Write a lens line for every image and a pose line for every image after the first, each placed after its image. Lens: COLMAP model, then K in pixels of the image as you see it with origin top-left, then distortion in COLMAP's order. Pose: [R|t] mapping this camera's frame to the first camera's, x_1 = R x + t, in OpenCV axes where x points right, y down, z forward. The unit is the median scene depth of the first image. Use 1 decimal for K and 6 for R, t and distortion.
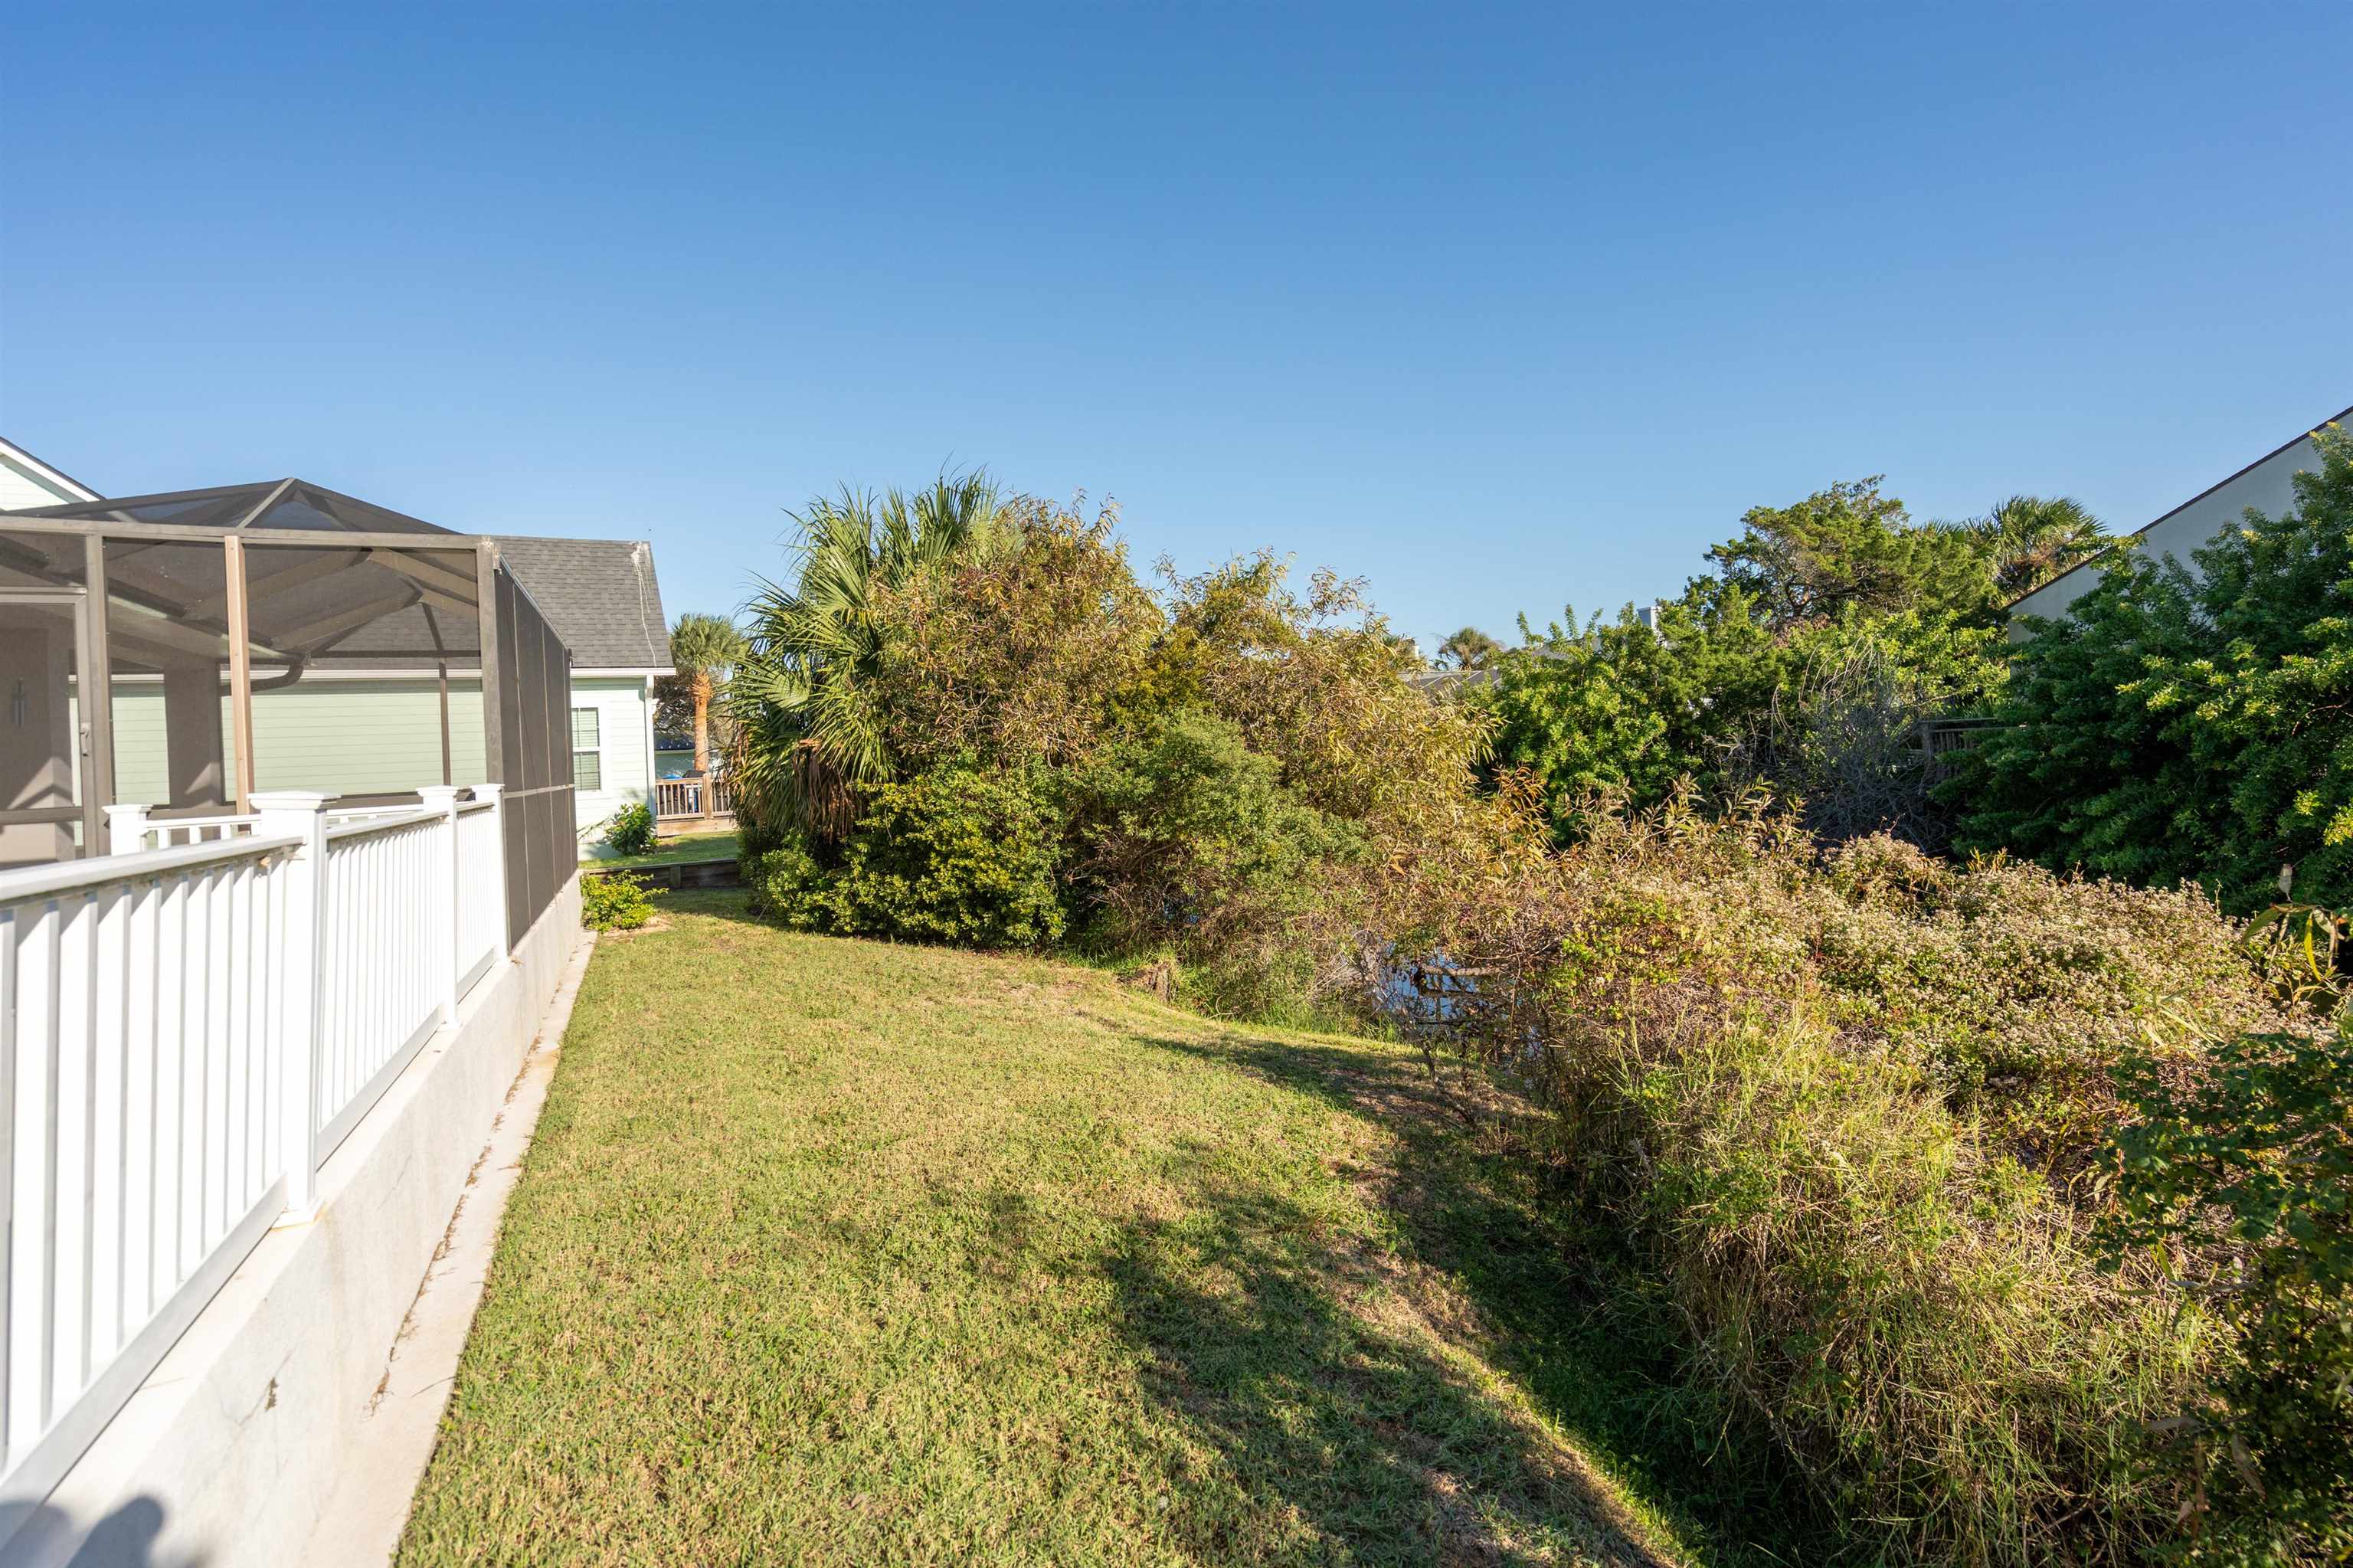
lens RADIAL K [[1084.9, 0, 1174.8], [0, 1084.9, 774.0], [0, 0, 1]] dist [-0.001442, 0.000147]
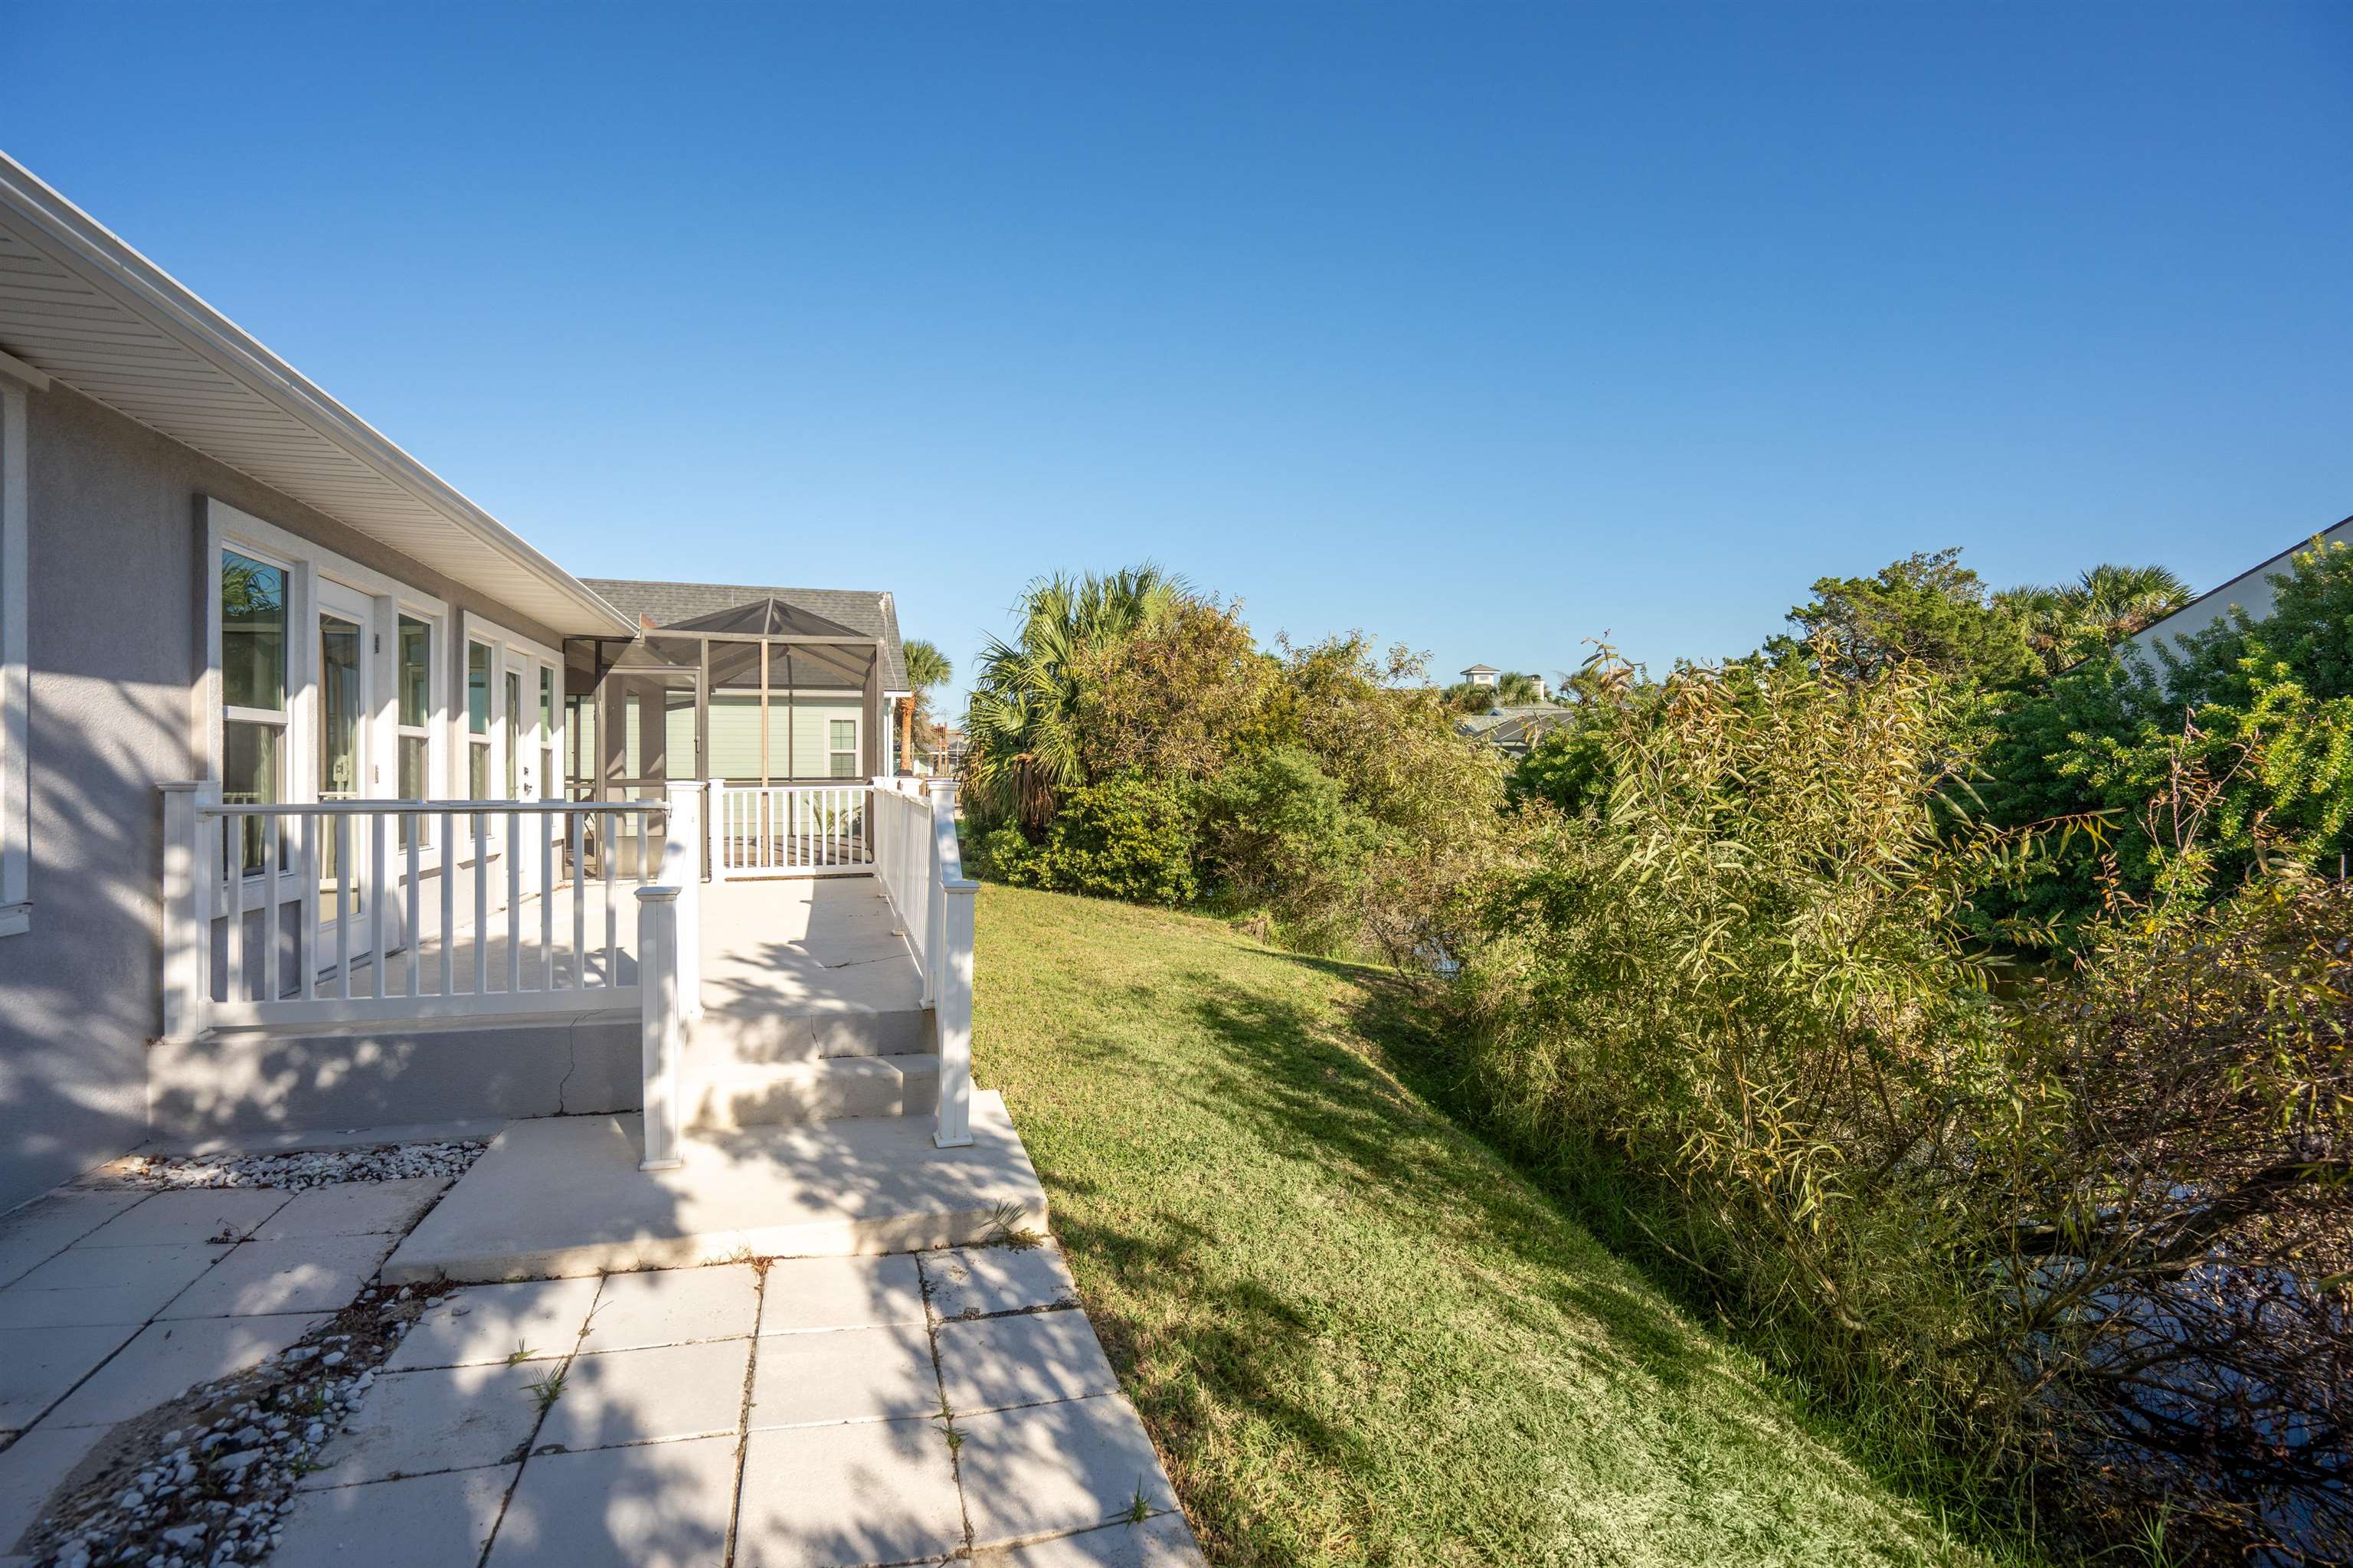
lens RADIAL K [[1084.9, 0, 1174.8], [0, 1084.9, 774.0], [0, 0, 1]] dist [-0.001442, 0.000147]
pose [[0.990141, 0.043345, -0.133200, 0.055672], [-0.045206, 0.998917, -0.010982, 0.001442], [0.132579, 0.016895, 0.991028, -0.439663]]
